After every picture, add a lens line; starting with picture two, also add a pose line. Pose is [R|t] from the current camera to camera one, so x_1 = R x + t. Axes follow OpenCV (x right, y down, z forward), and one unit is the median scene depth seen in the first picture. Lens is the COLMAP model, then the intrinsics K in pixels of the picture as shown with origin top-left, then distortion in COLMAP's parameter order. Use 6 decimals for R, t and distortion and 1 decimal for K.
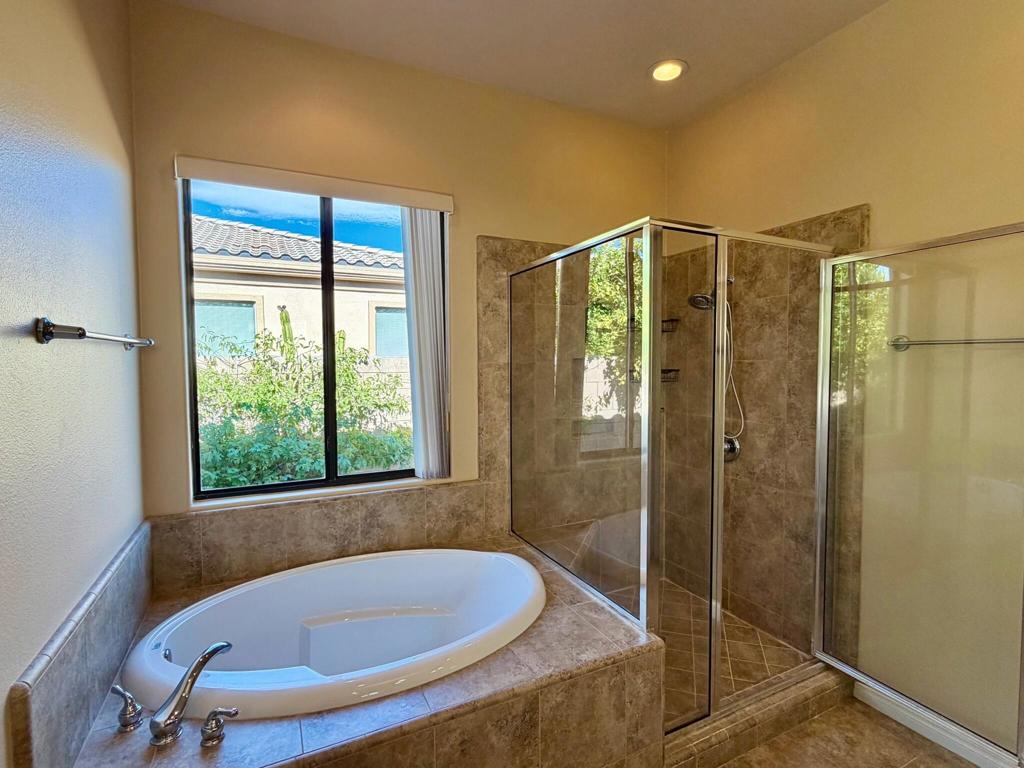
lens RADIAL K [[505.2, 0, 511.3], [0, 505.2, 380.5], [0, 0, 1]] dist [0.003560, -0.000218]
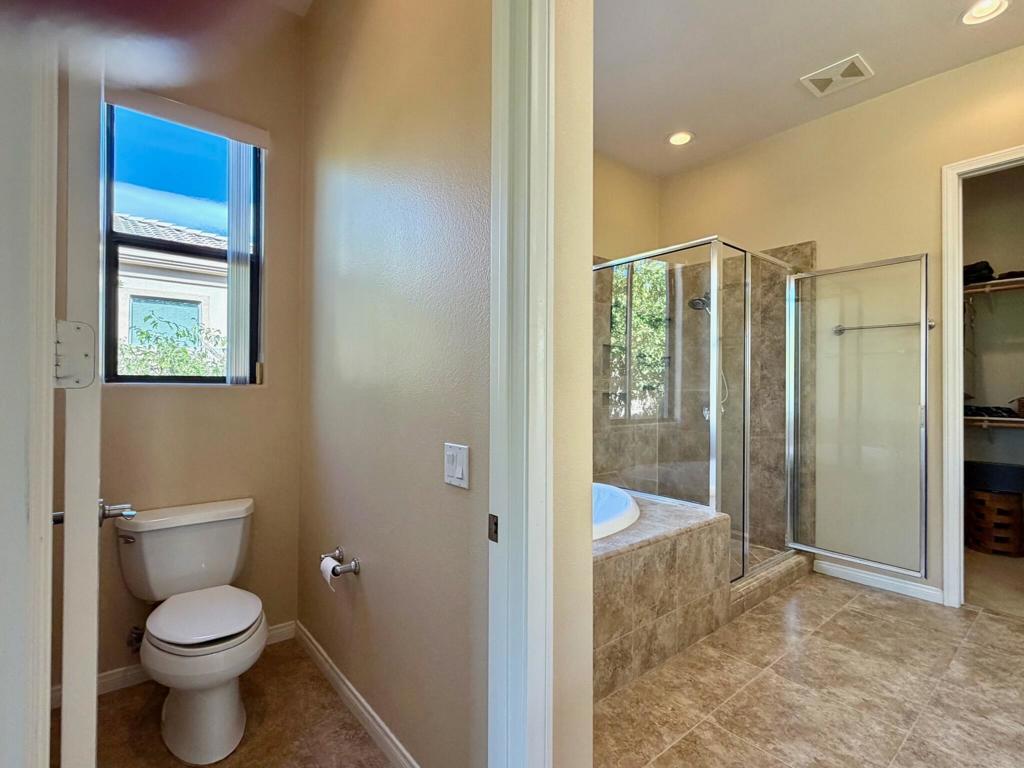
lens RADIAL K [[505.2, 0, 511.6], [0, 505.2, 380.1], [0, 0, 1]] dist [0.003560, -0.000218]
pose [[0.972698, 0.015872, 0.231532, -0.518191], [-0.003695, 0.998591, -0.052933, 0.151724], [-0.232046, 0.050632, 0.971386, -0.247142]]
